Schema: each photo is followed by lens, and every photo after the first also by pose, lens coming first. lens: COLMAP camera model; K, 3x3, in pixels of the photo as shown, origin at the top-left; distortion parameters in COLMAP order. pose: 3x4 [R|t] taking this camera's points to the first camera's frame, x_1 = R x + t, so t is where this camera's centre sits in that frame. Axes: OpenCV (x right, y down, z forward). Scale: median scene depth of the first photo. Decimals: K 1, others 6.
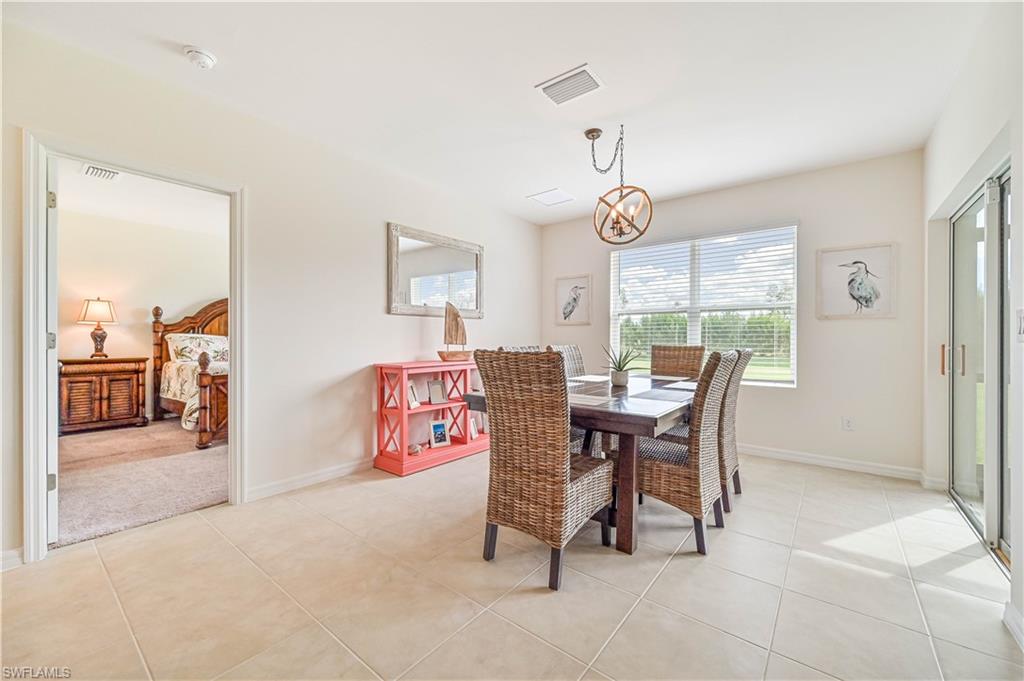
lens RADIAL K [[404.1, 0, 513.9], [0, 404.1, 338.3], [0, 0, 1]] dist [-0.000473, -0.000507]
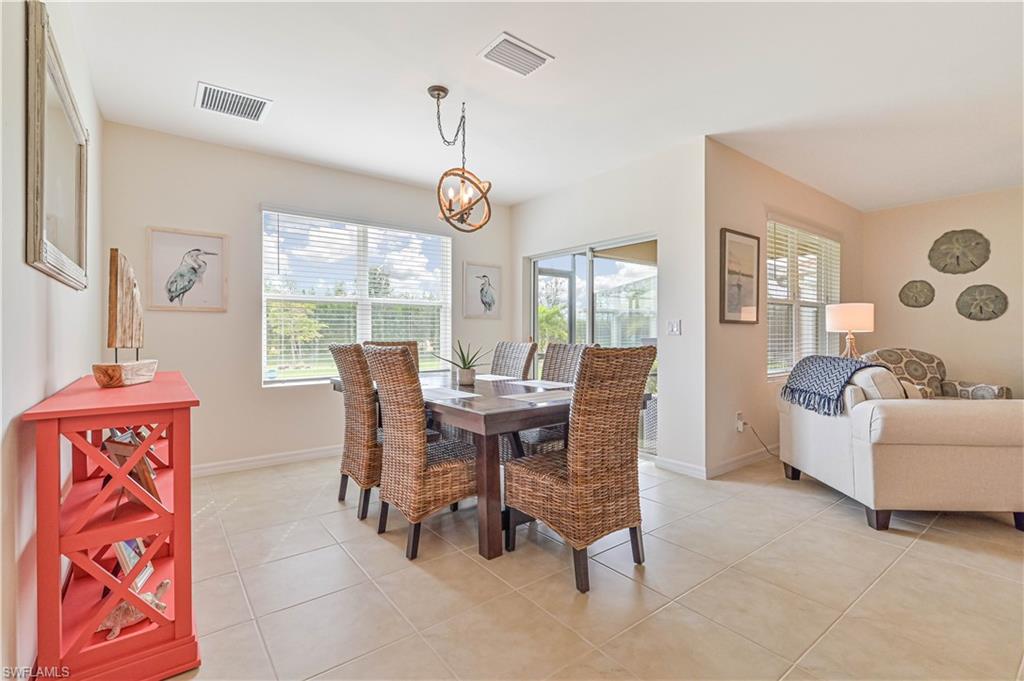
lens RADIAL K [[463.3, 0, 513.6], [0, 463.3, 334.5], [0, 0, 1]] dist [-0.000316, 0.000041]
pose [[0.239168, -0.005541, 0.970962, -0.486999], [-0.001128, 0.999981, 0.005984, -0.003205], [-0.970977, -0.002527, 0.239158, 0.420259]]
